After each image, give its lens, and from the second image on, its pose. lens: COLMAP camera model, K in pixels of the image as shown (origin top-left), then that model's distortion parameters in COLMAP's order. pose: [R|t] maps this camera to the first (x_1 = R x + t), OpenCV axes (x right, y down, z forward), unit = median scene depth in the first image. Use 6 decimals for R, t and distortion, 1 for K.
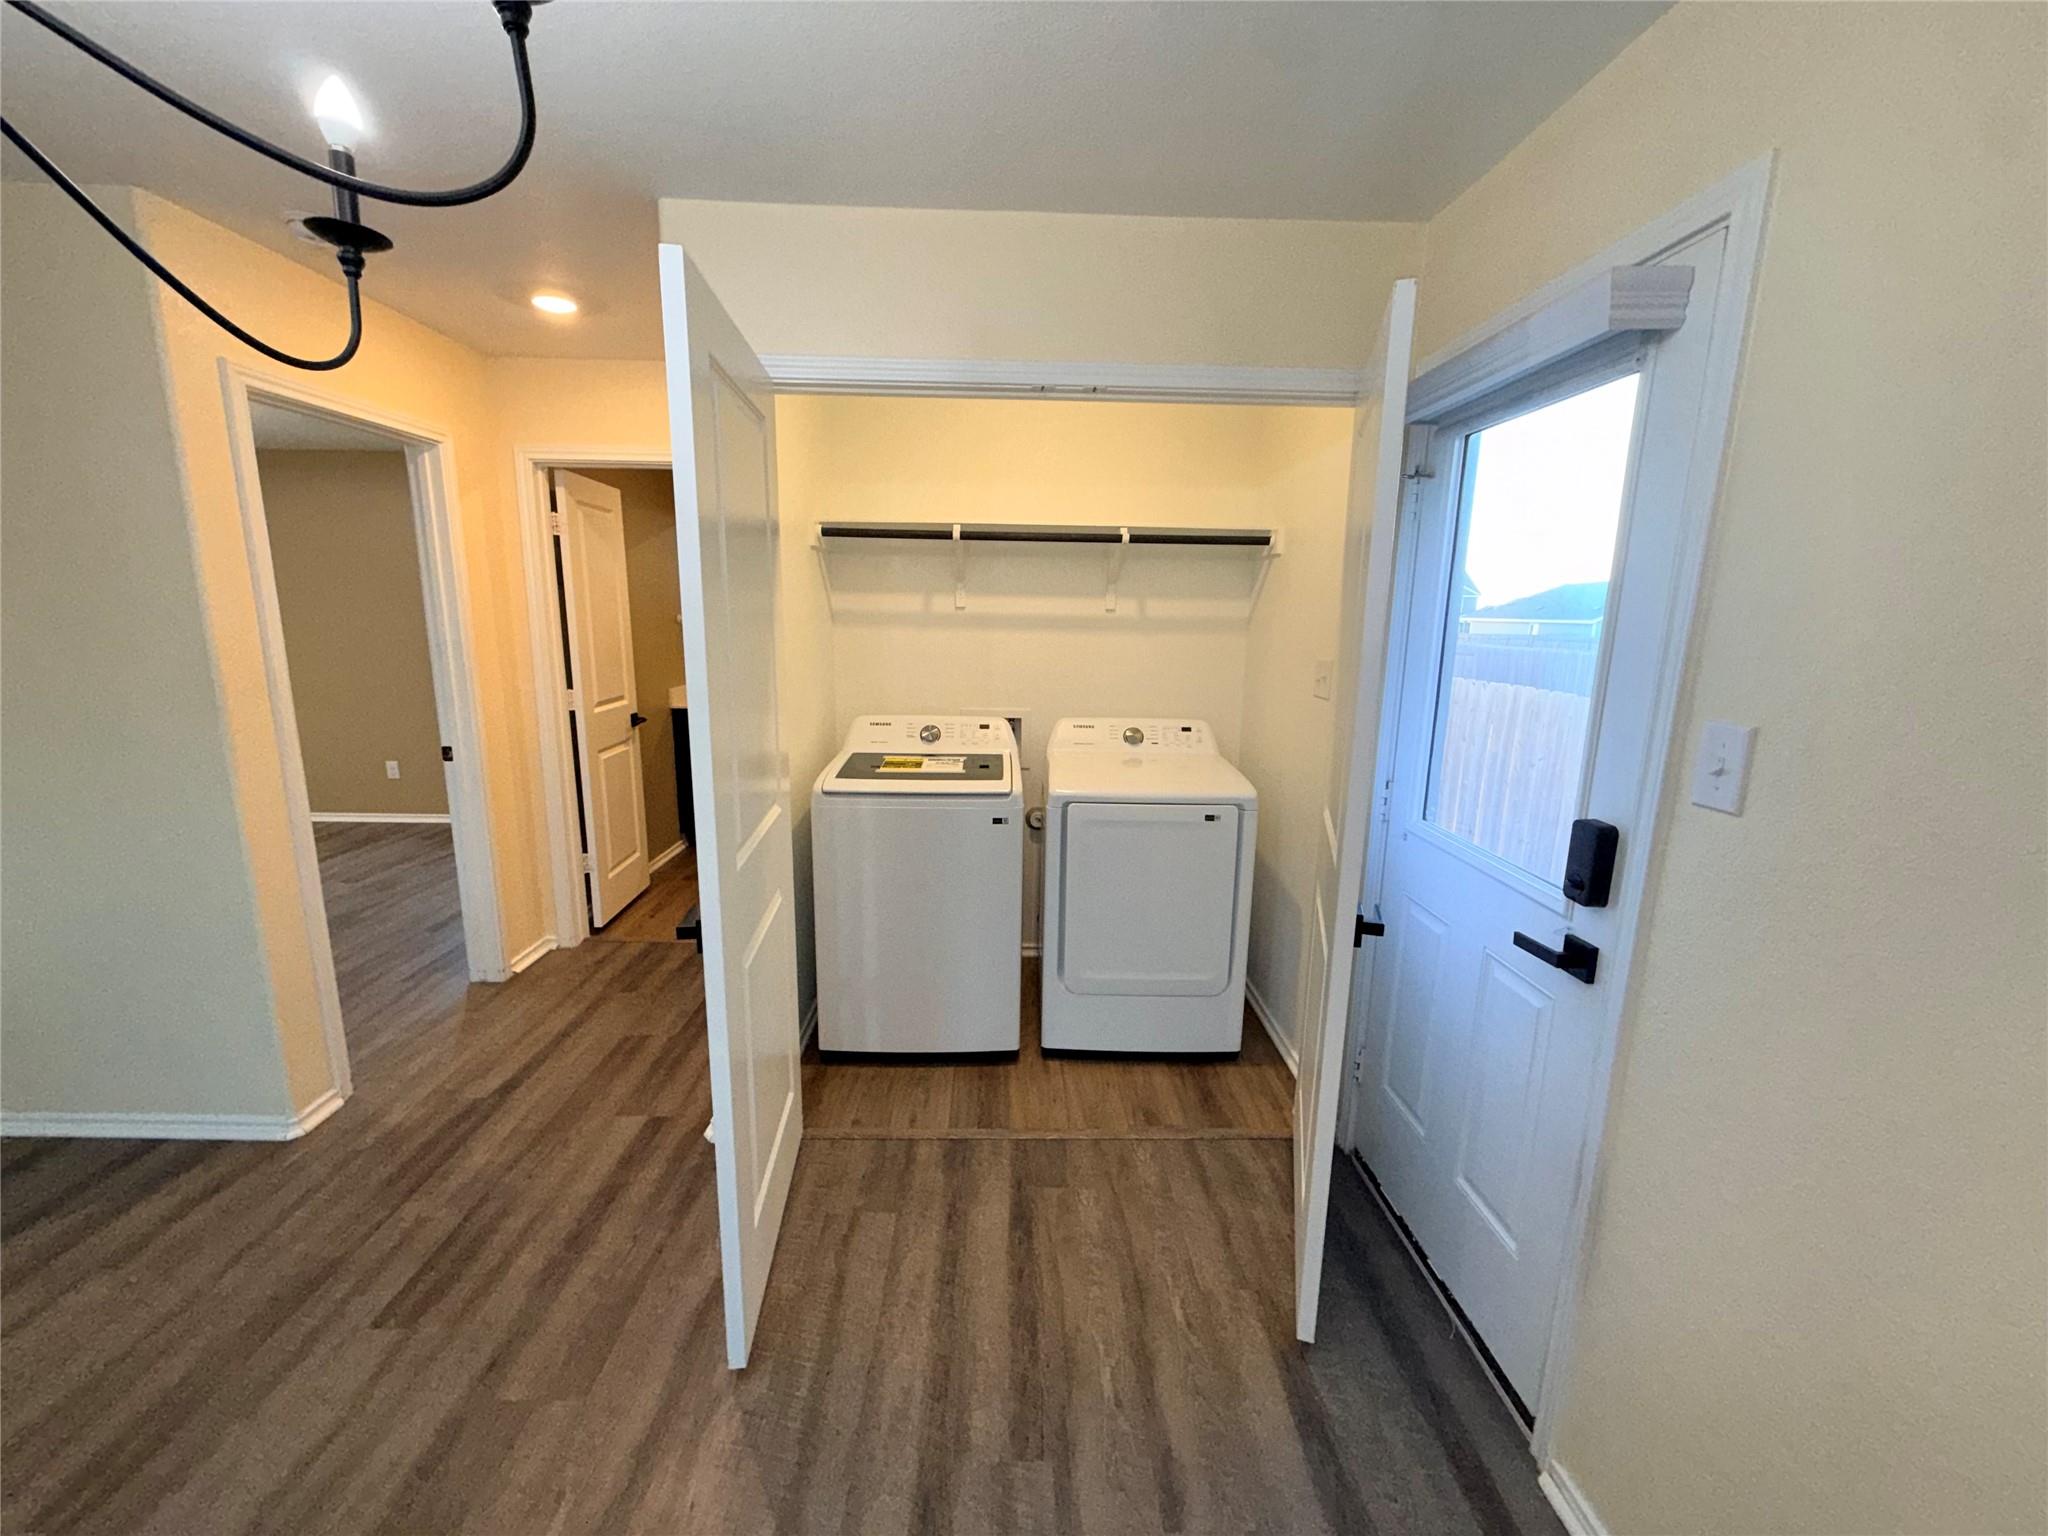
lens RADIAL K [[815.6, 0, 1020.8], [0, 815.6, 770.6], [0, 0, 1]] dist [0.000329, -0.000835]
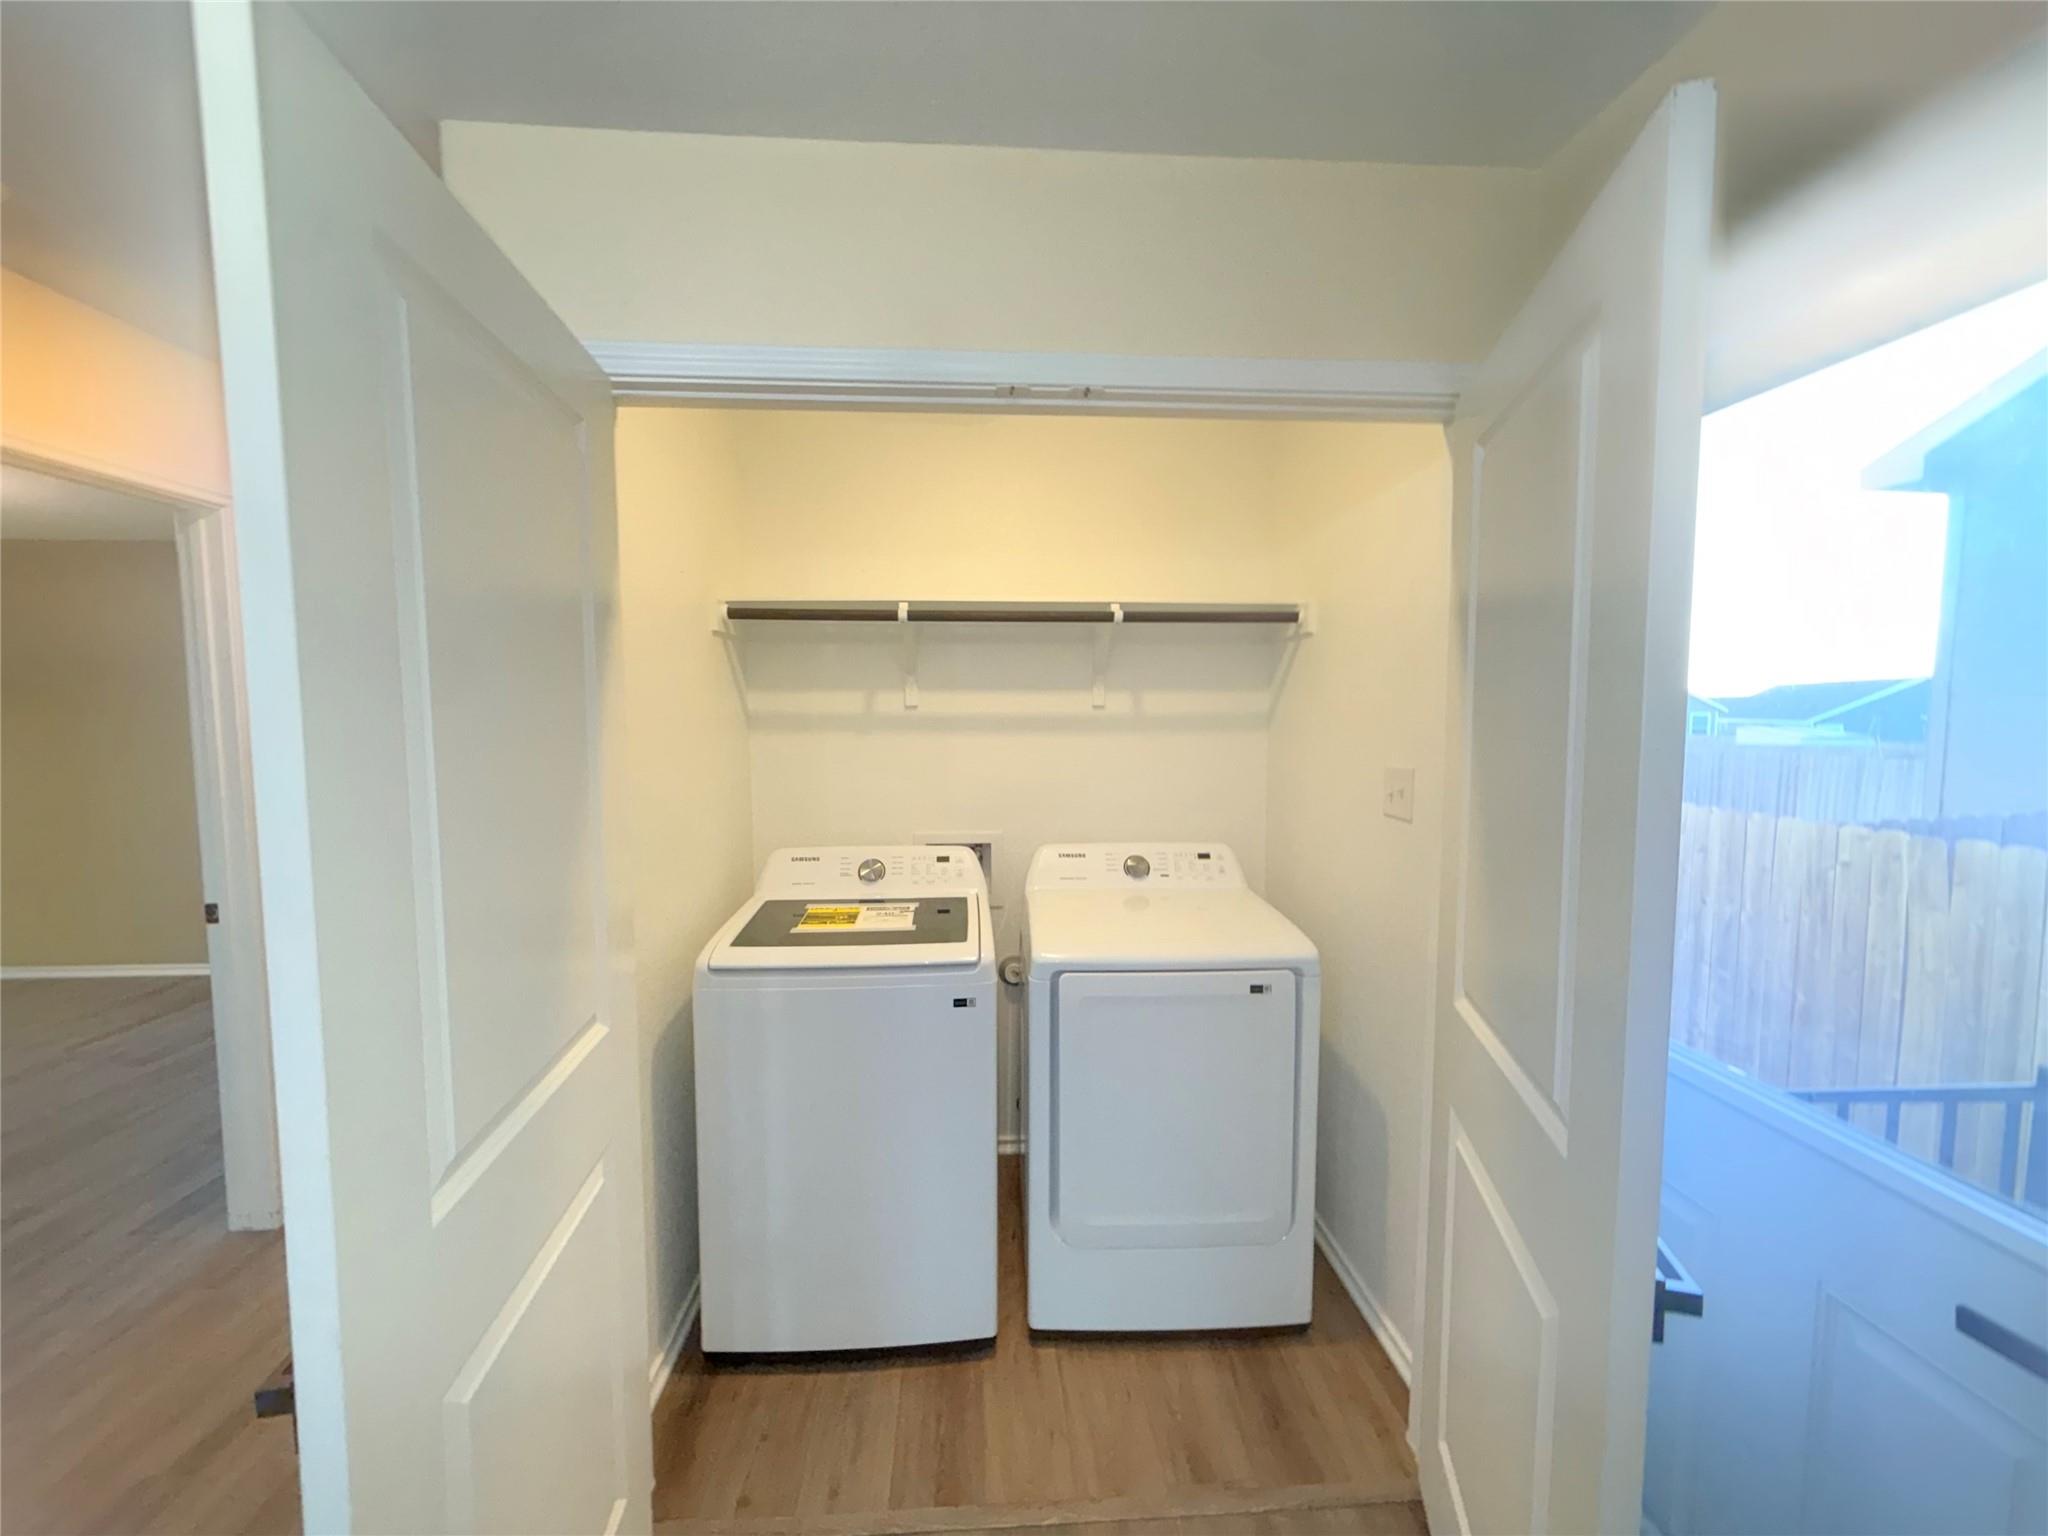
lens RADIAL K [[815.6, 0, 1020.8], [0, 815.6, 770.6], [0, 0, 1]] dist [0.000329, -0.000835]
pose [[0.999085, -0.019824, 0.037886, 0.001299], [0.024149, 0.992799, -0.117332, -0.048114], [-0.035287, 0.118140, 0.992370, 0.245516]]
